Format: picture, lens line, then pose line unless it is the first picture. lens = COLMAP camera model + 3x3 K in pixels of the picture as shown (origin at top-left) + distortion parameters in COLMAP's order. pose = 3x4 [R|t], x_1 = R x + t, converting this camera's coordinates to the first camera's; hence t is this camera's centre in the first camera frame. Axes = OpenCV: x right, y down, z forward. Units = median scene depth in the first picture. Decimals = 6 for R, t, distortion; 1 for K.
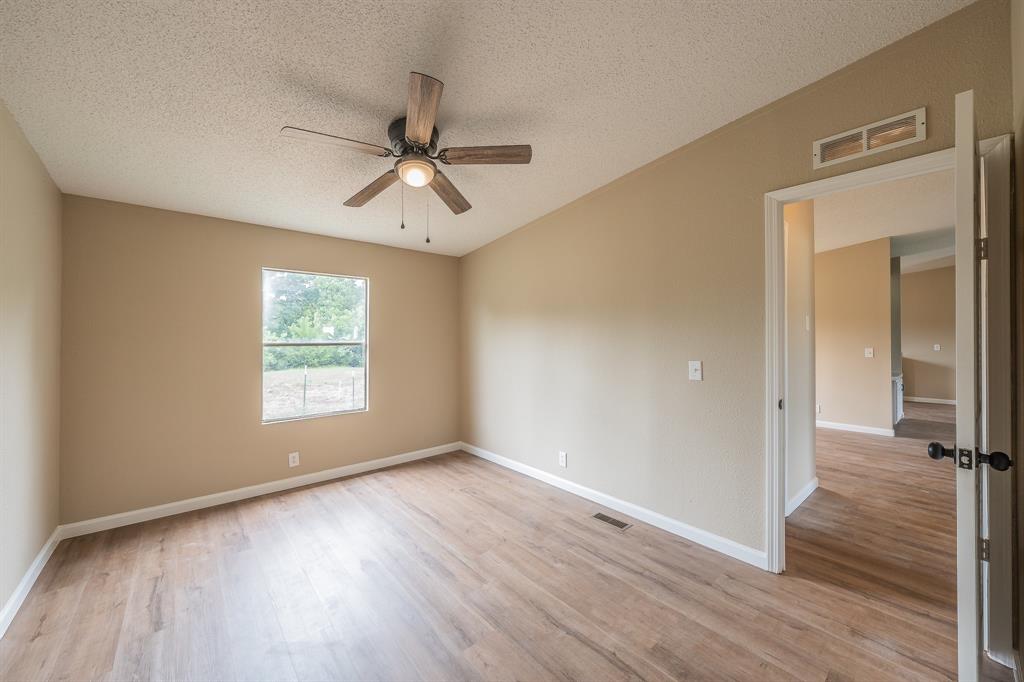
lens RADIAL K [[377.4, 0, 519.1], [0, 377.4, 339.2], [0, 0, 1]] dist [-0.000412, -0.000037]
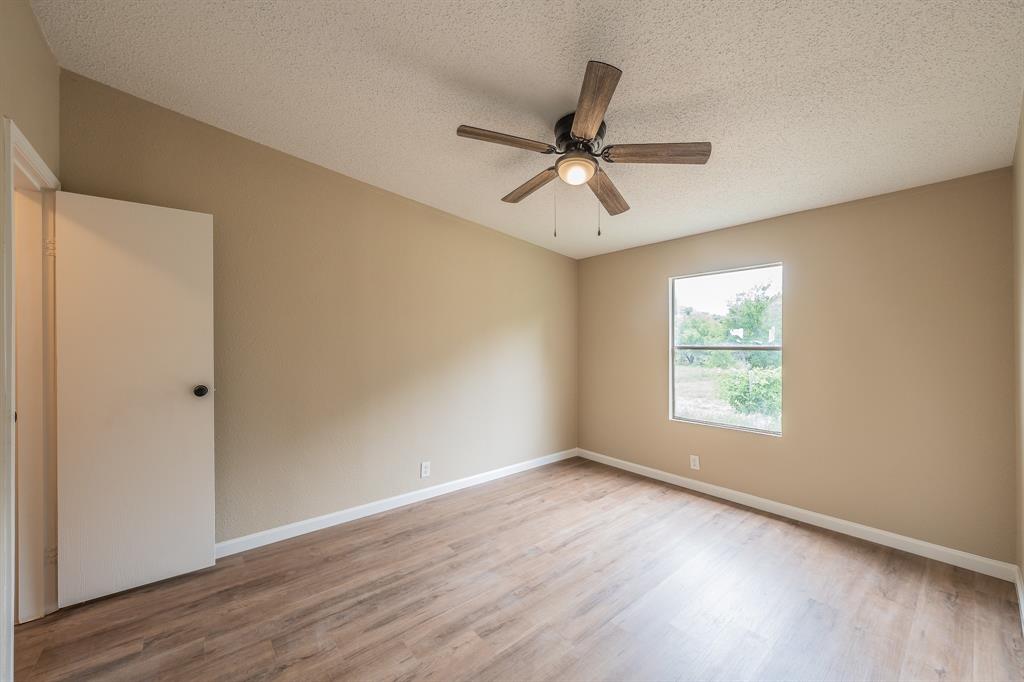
lens RADIAL K [[398.5, 0, 517.8], [0, 398.5, 332.5], [0, 0, 1]] dist [0.001130, -0.000121]
pose [[-0.034639, -0.021987, -0.999158, 0.655775], [0.001976, 0.999754, -0.022069, -0.006791], [0.999398, -0.002739, -0.034587, 0.751779]]
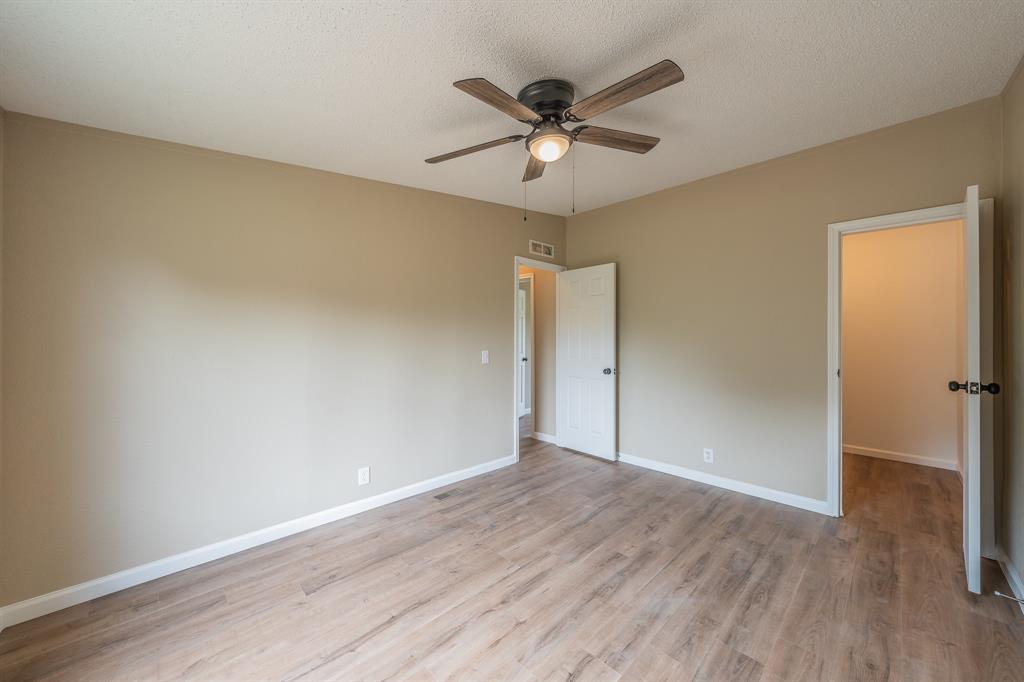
lens RADIAL K [[355.5, 0, 512.6], [0, 355.5, 335.5], [0, 0, 1]] dist [-0.002094, -0.000022]
pose [[-0.021135, 0.011177, 0.999714, -0.941382], [-0.003496, 0.999931, -0.011253, 0.016564], [-0.999771, -0.003733, -0.021094, 0.937226]]
